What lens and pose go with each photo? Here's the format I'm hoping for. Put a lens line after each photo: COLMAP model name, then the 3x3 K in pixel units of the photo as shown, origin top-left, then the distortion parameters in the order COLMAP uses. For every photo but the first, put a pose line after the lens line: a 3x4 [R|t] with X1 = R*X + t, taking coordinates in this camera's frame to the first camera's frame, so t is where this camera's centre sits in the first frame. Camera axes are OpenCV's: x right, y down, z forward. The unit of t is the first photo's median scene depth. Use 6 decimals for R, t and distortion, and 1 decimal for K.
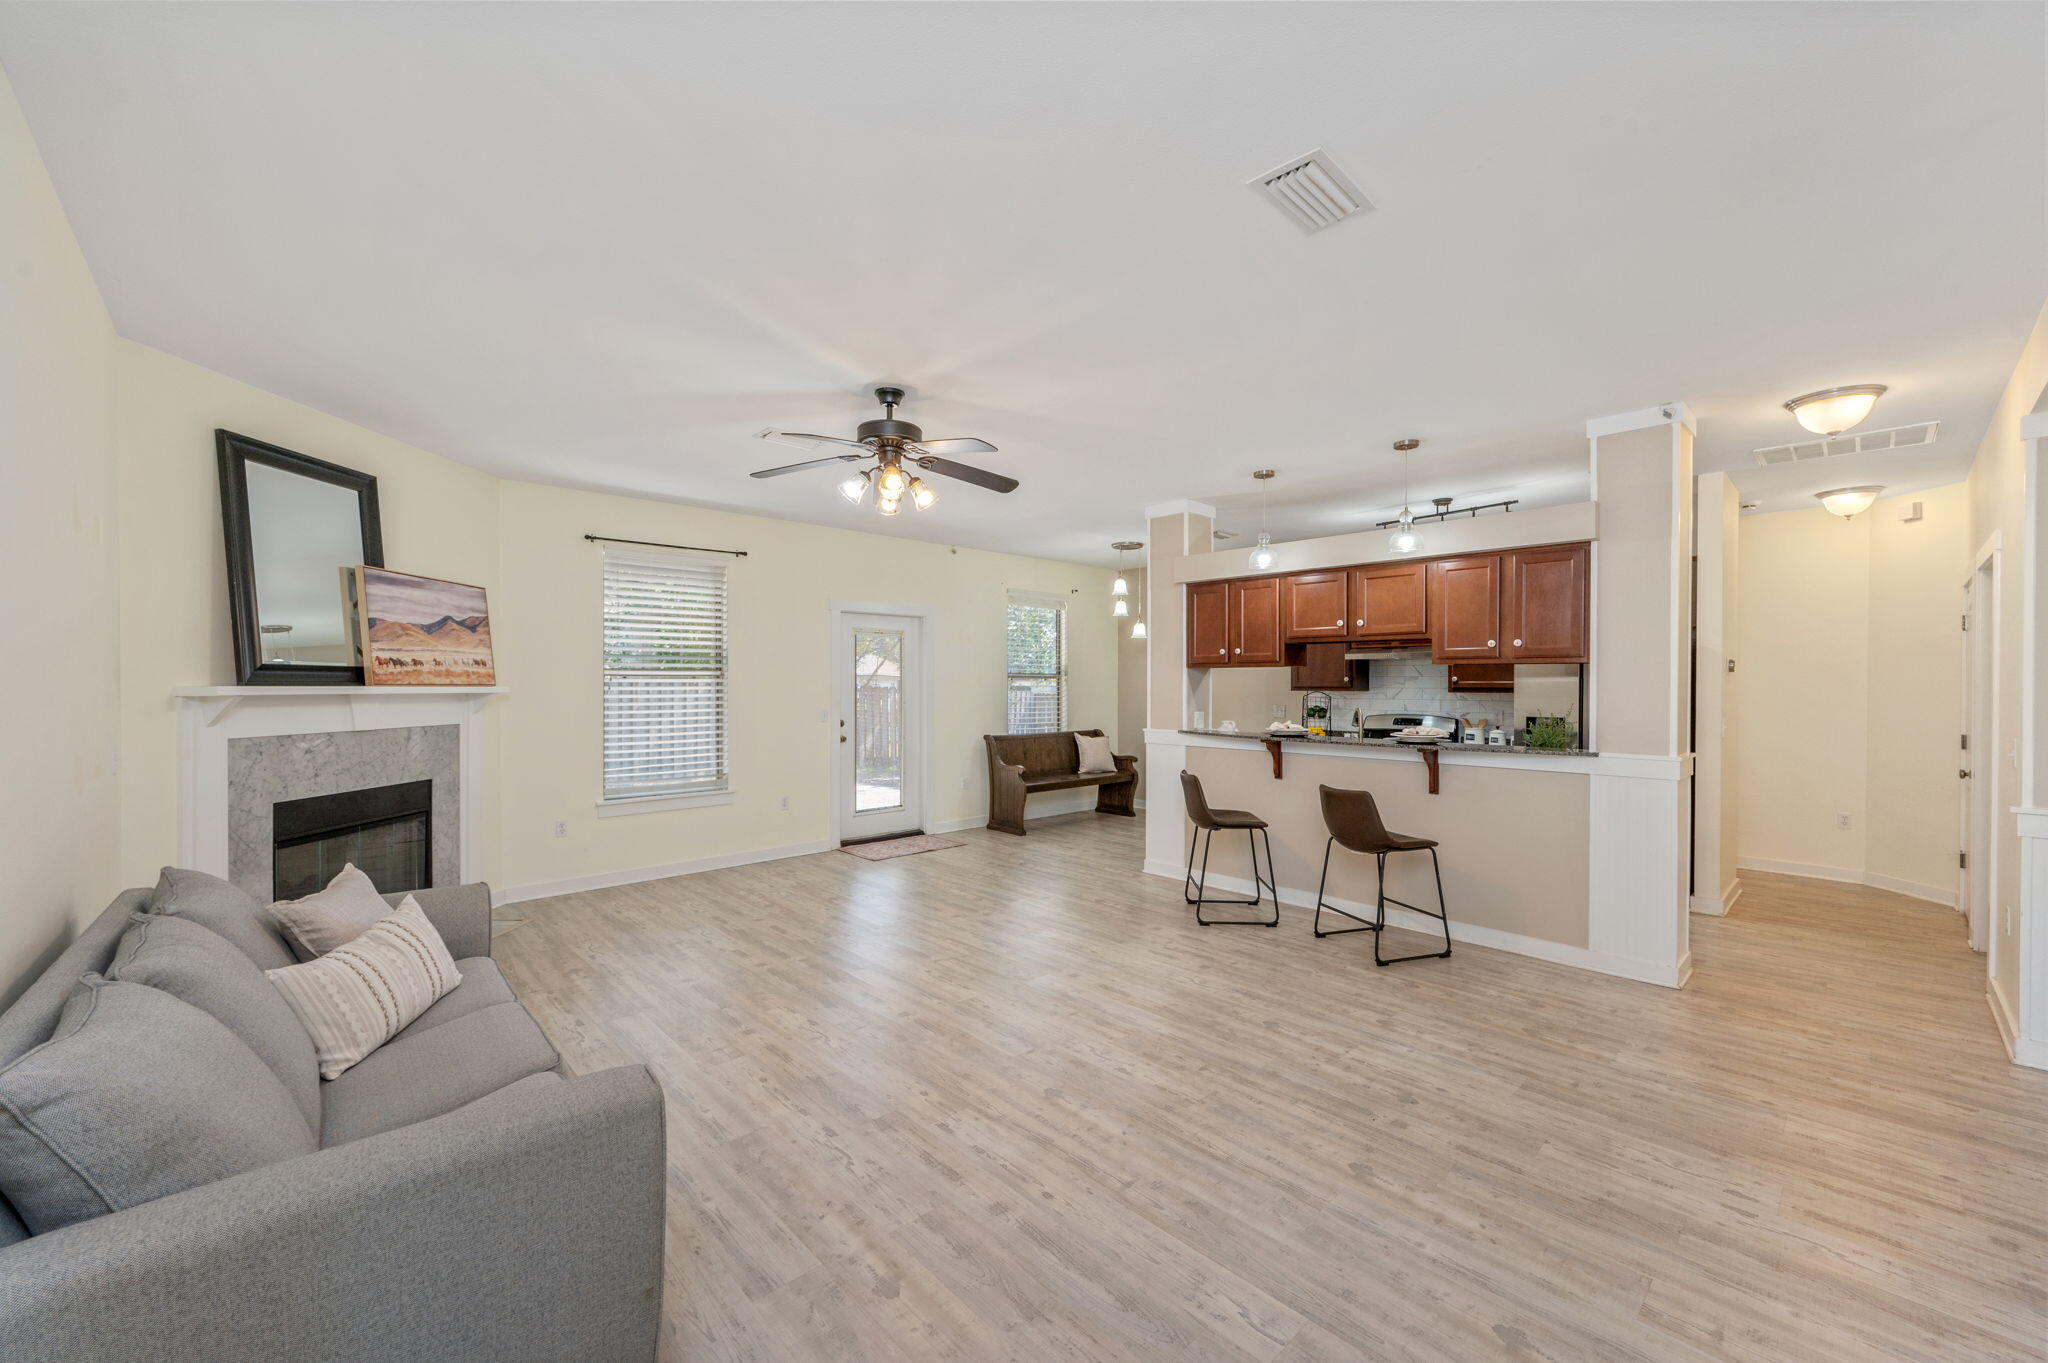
lens RADIAL K [[802.9, 0, 1024.0], [0, 802.9, 681.5], [0, 0, 1]] dist [-0.000384, -0.000189]
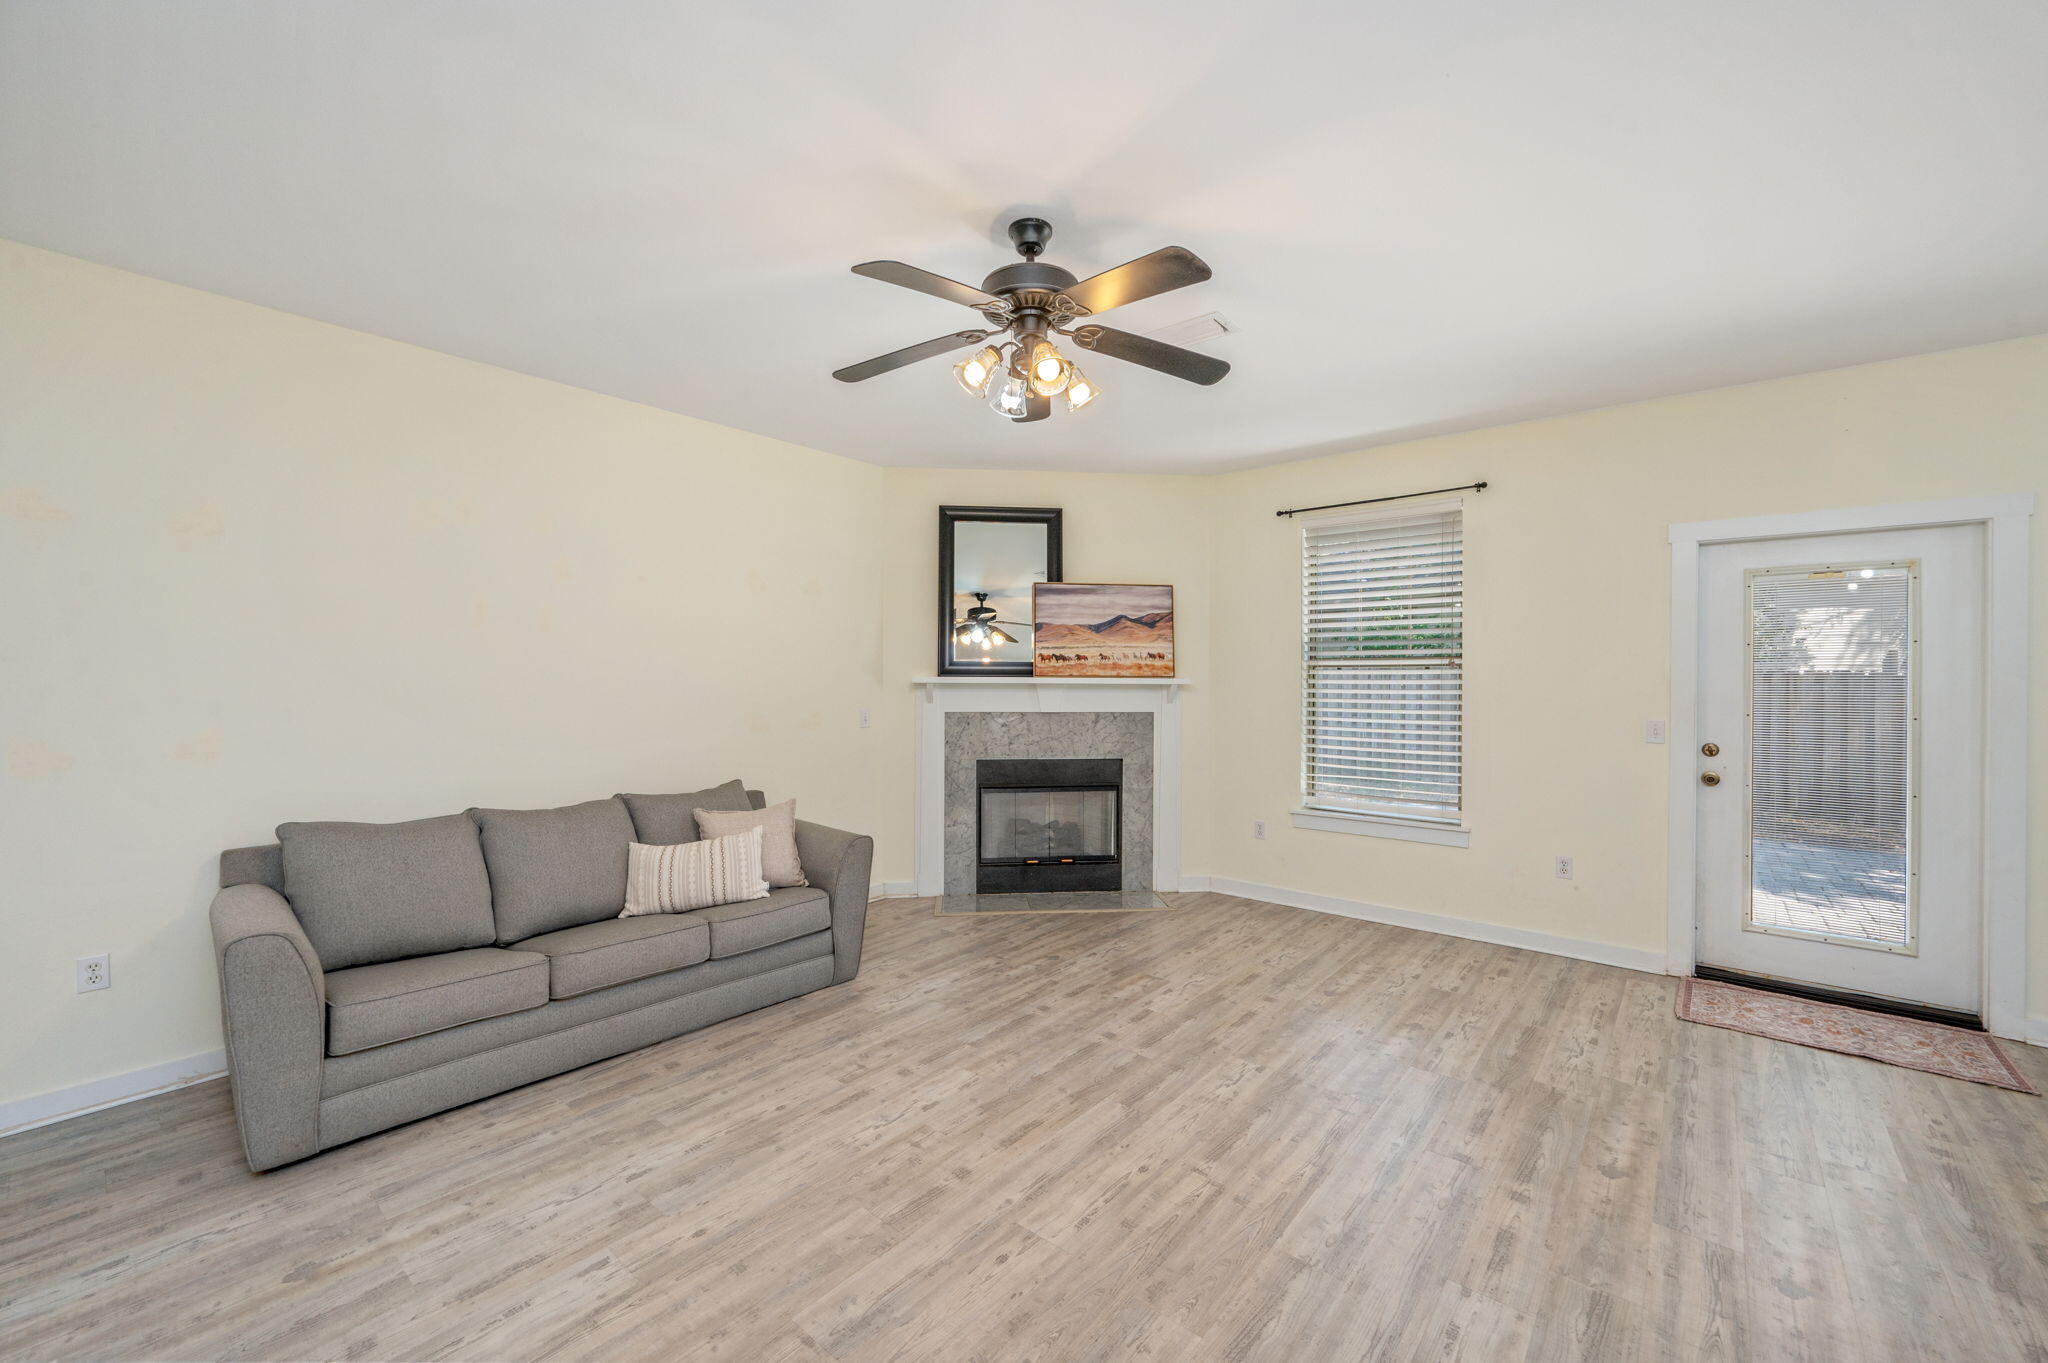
lens RADIAL K [[802.9, 0, 1024.0], [0, 802.9, 681.5], [0, 0, 1]] dist [-0.000384, -0.000189]
pose [[0.123152, 0.007497, -0.992360, 0.400239], [0.000572, 0.999971, 0.007626, 0.002621], [0.992388, -0.001507, 0.123144, 0.758748]]
